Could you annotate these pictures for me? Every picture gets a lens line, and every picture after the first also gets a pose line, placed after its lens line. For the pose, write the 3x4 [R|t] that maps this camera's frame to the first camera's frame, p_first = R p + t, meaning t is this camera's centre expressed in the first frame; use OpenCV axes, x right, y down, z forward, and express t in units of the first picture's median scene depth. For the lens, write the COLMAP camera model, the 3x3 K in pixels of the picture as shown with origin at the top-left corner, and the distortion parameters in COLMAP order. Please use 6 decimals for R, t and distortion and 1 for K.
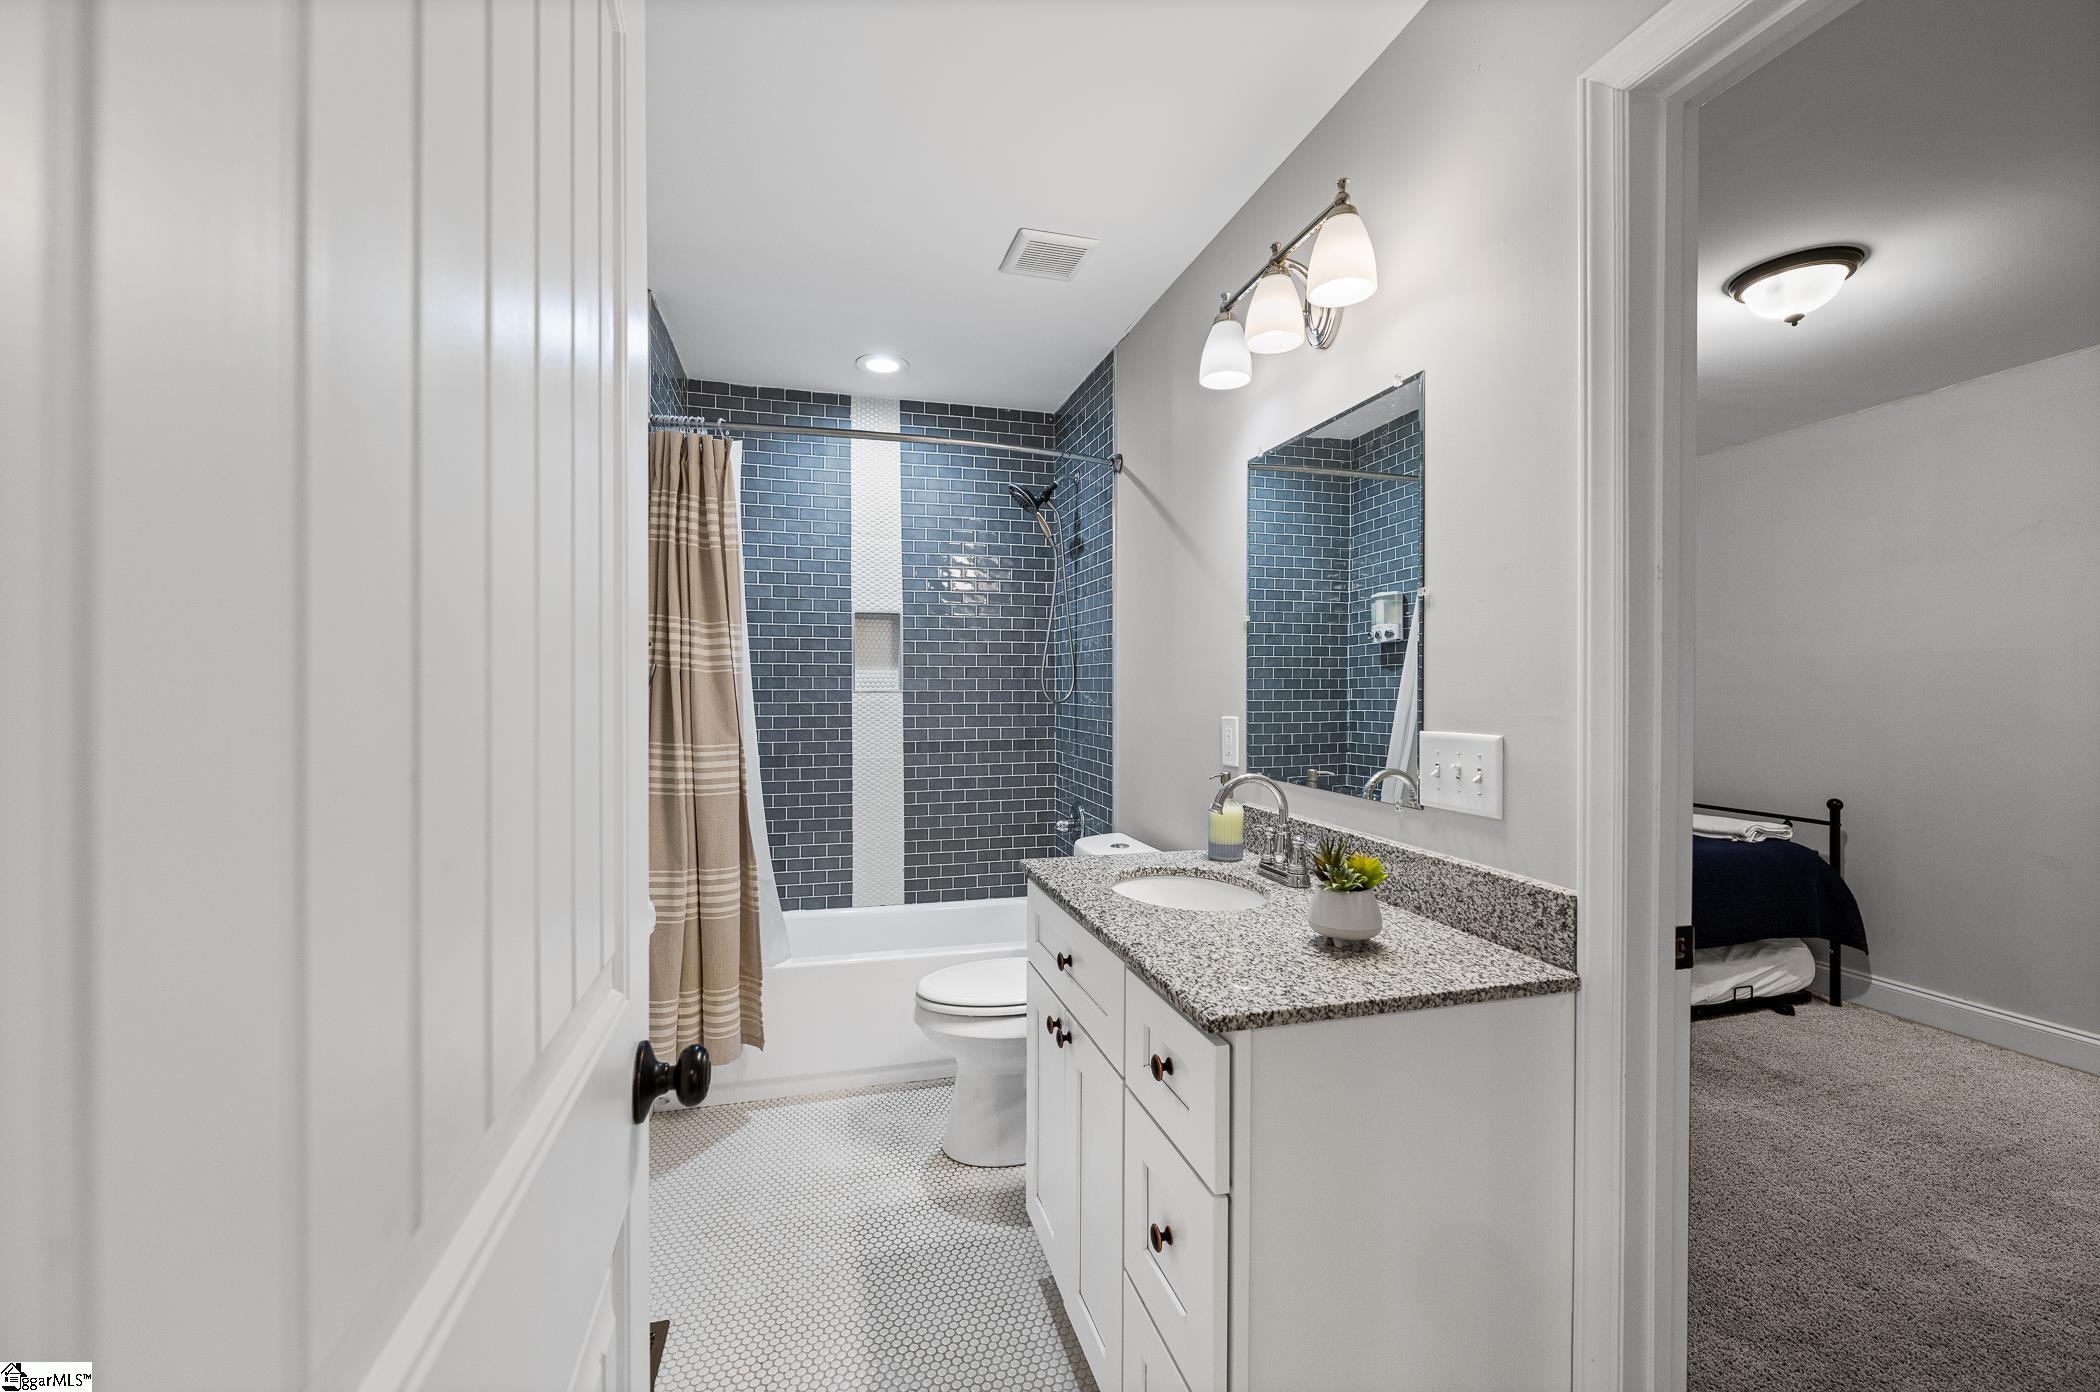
lens RADIAL K [[834.9, 0, 1050.0], [0, 834.9, 696.0], [0, 0, 1]] dist [0.000823, -0.000098]
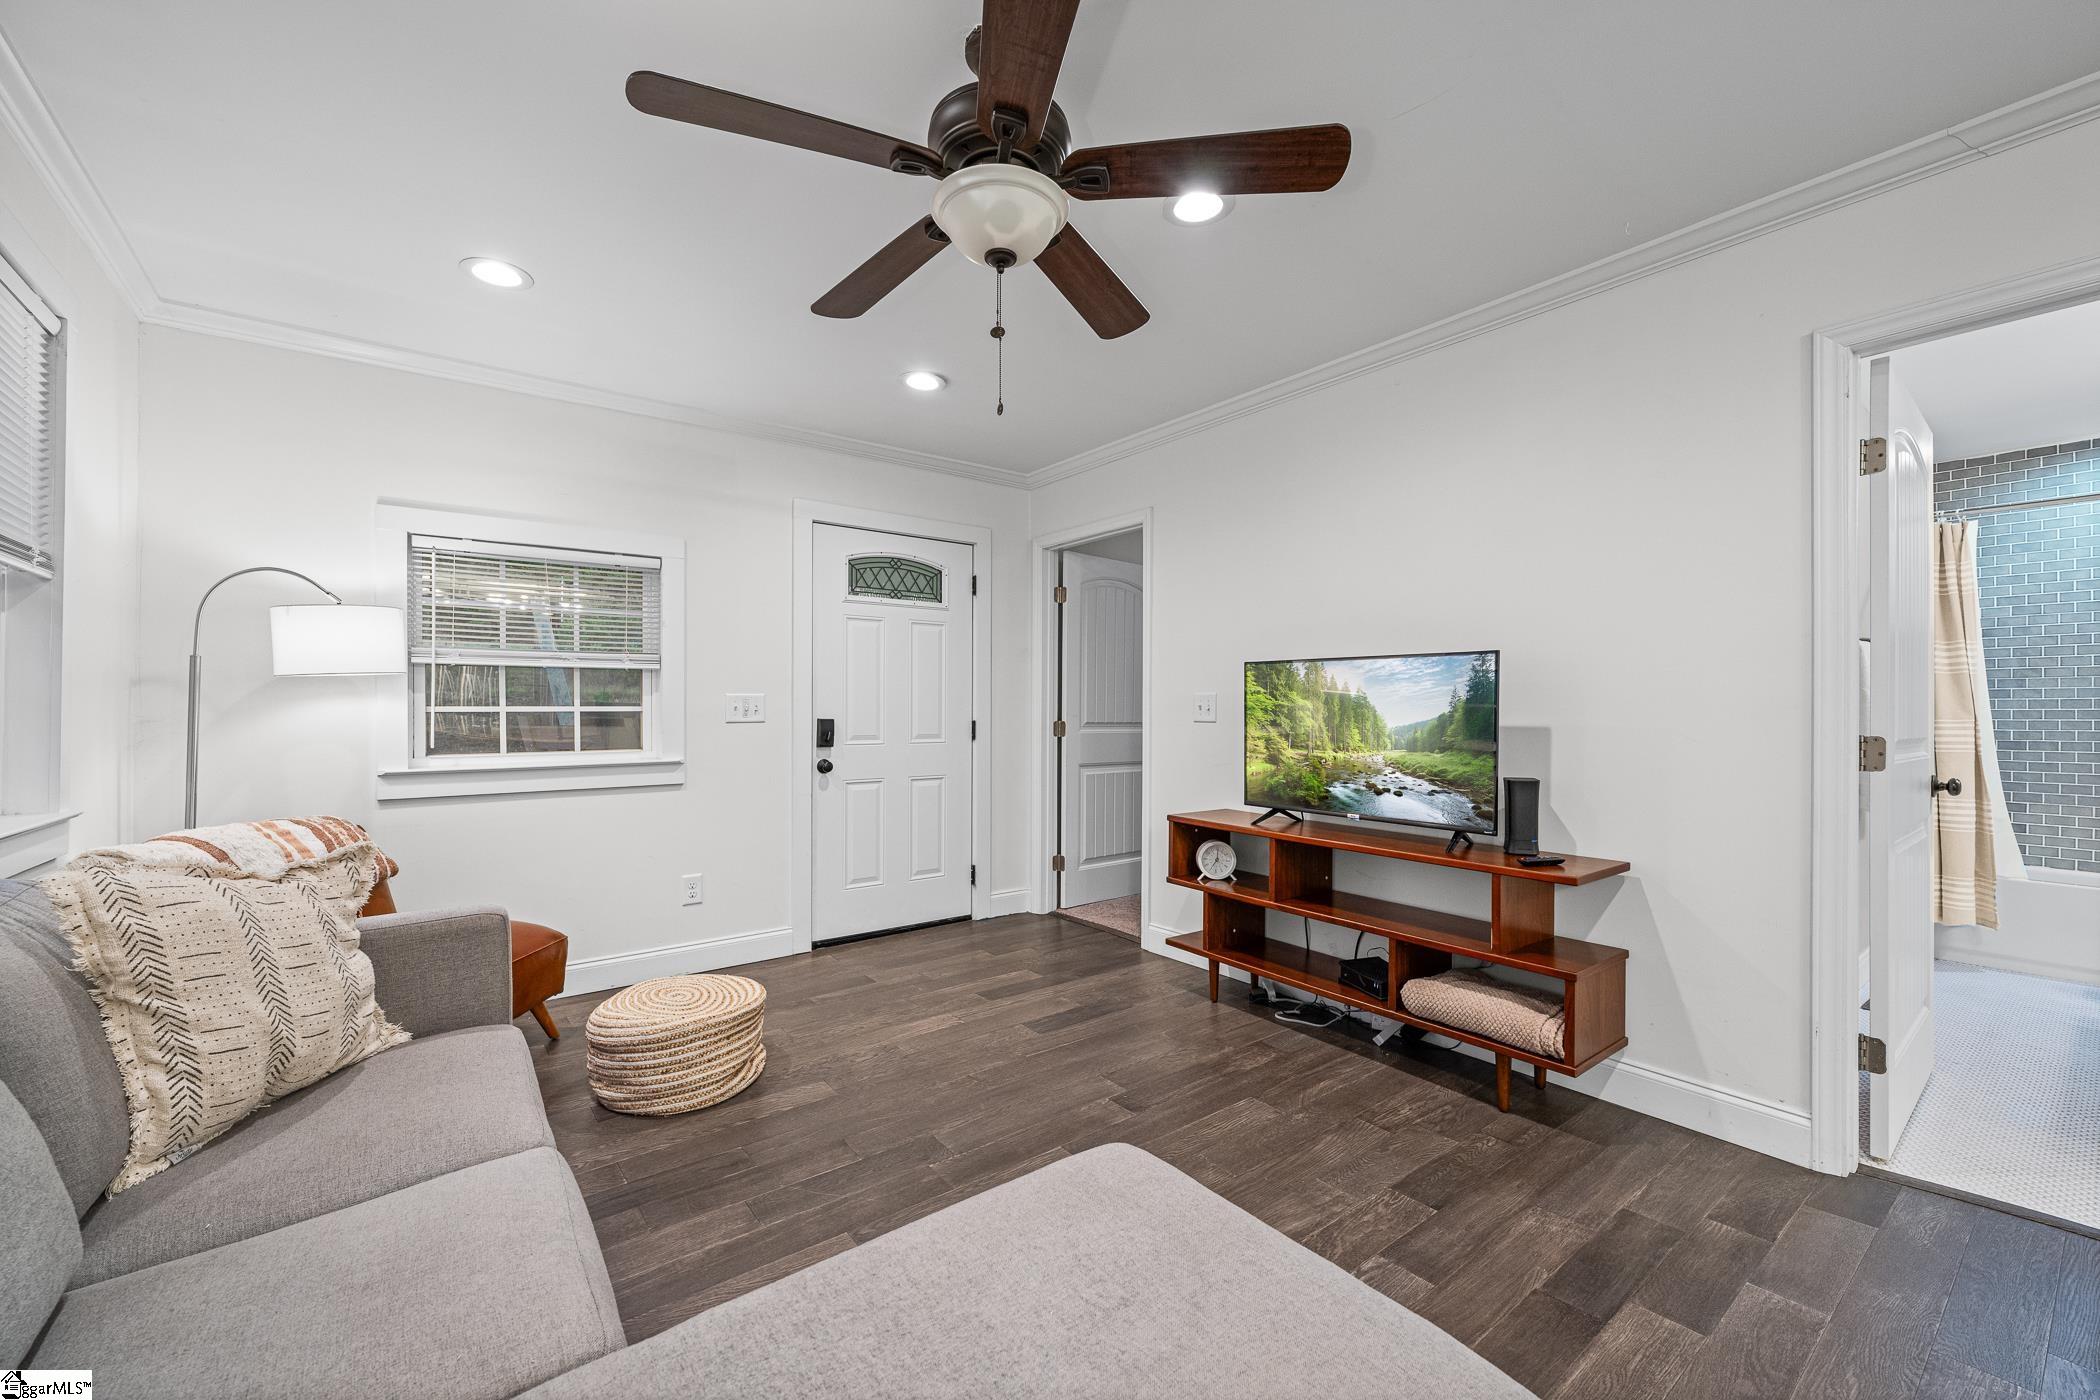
lens RADIAL K [[838.6, 0, 1047.8], [0, 838.6, 708.4], [0, 0, 1]] dist [0.000113, 0.000013]
pose [[0.369788, -0.004174, -0.929107, 0.313024], [-0.012227, 0.999881, -0.009358, 0.052983], [0.929036, 0.014821, 0.369693, -0.838682]]
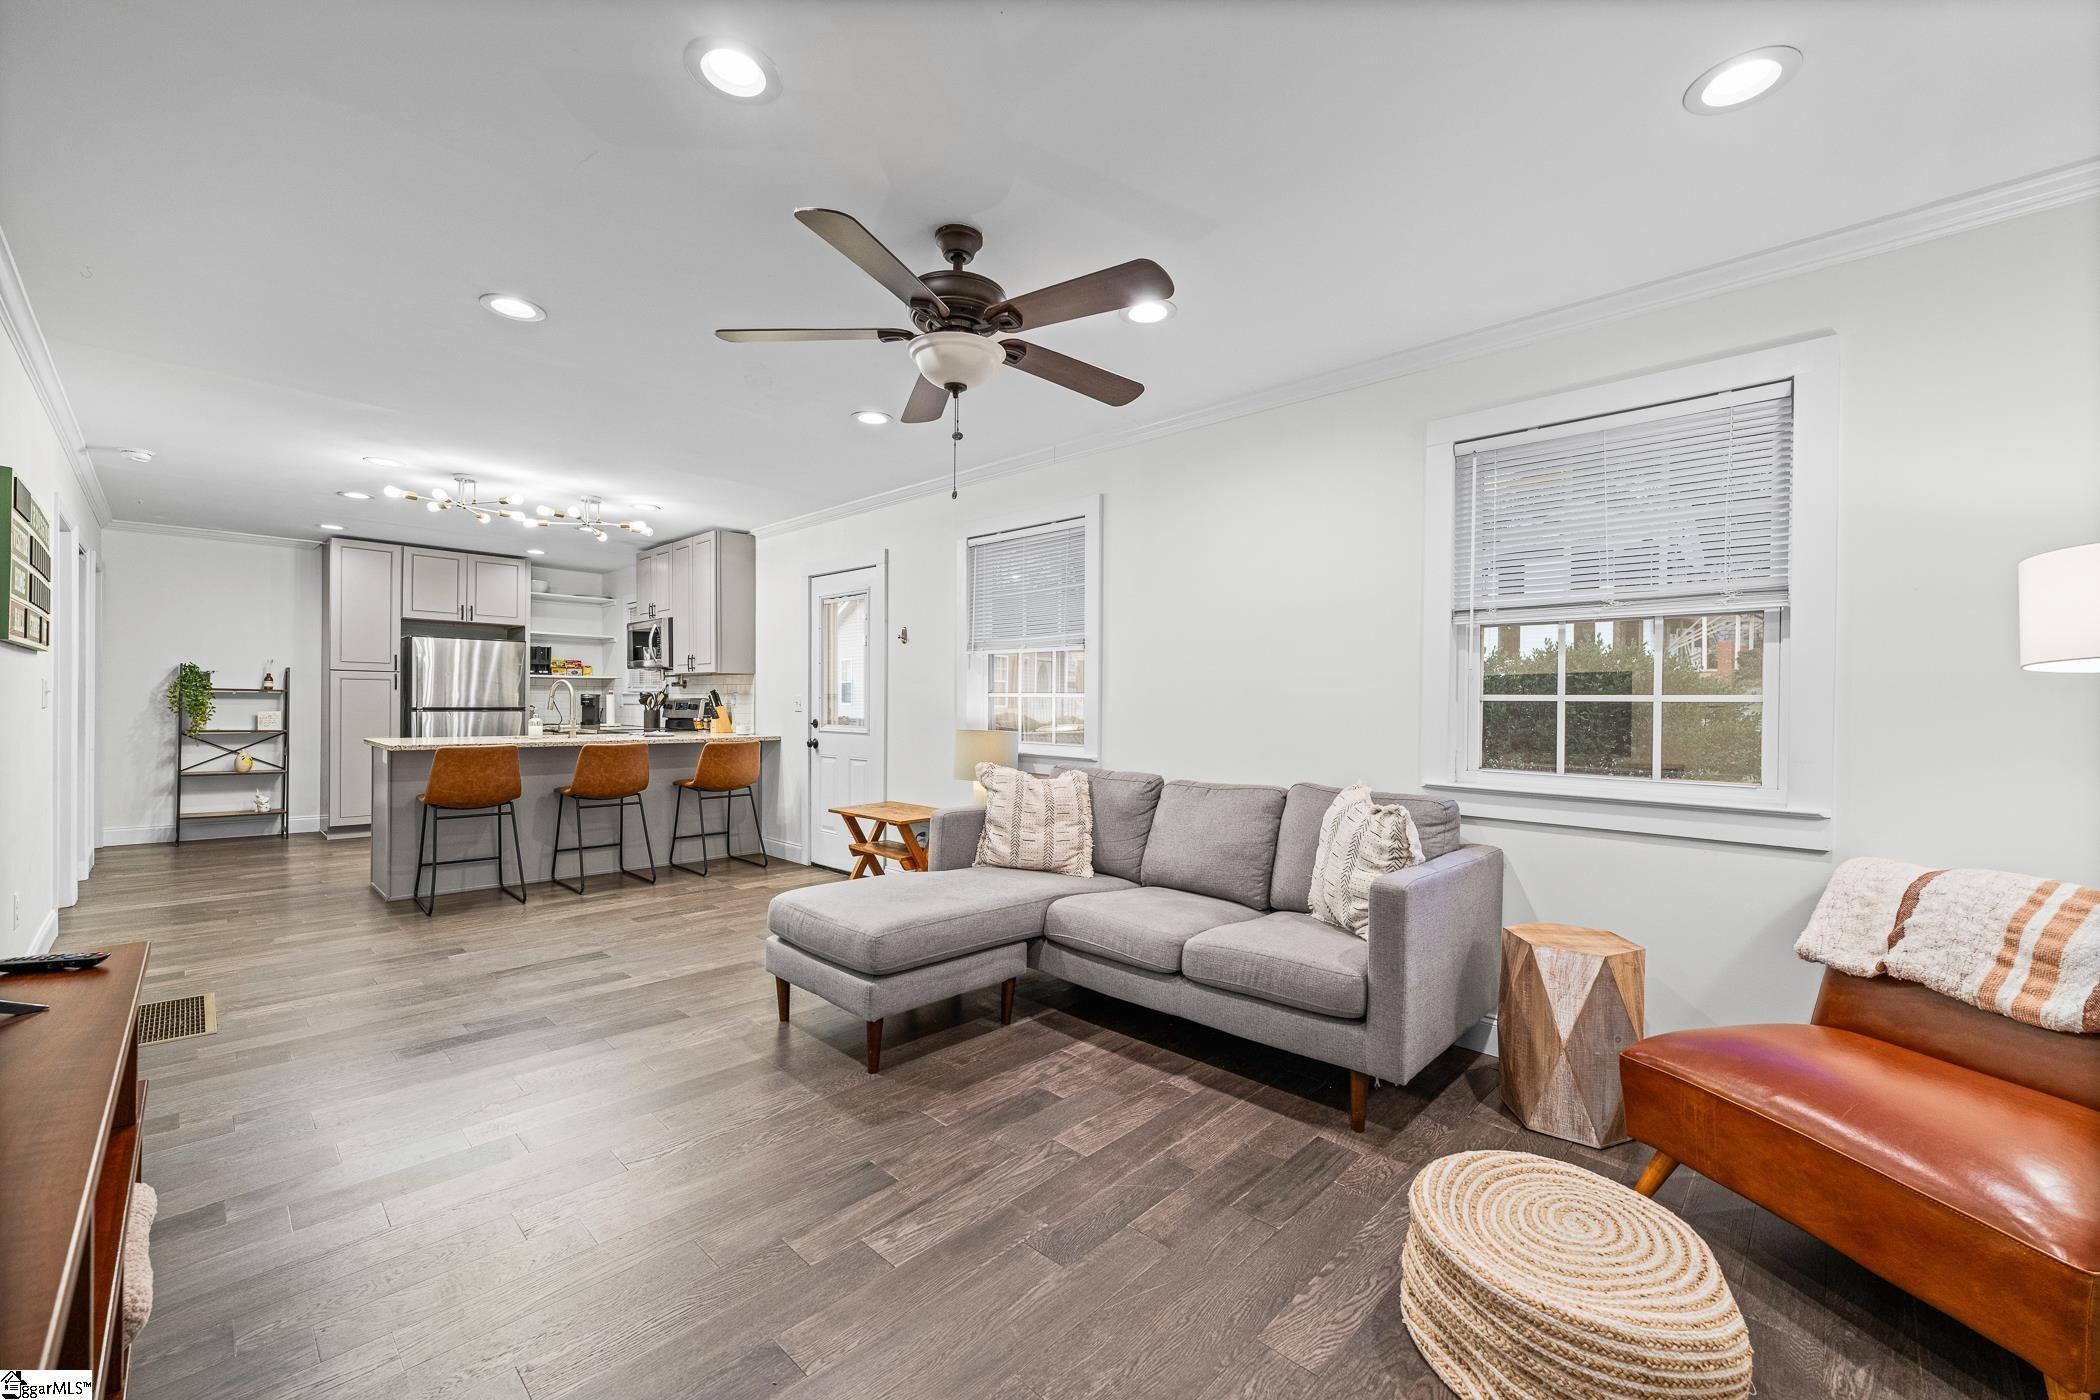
lens RADIAL K [[833.2, 0, 1042.2], [0, 833.2, 707.5], [0, 0, 1]] dist [0.000167, 0.000005]
pose [[-0.500608, -0.010558, 0.865610, -0.793638], [-0.001013, 0.999932, 0.011611, 0.040523], [-0.865674, 0.004935, -0.500585, -0.399683]]
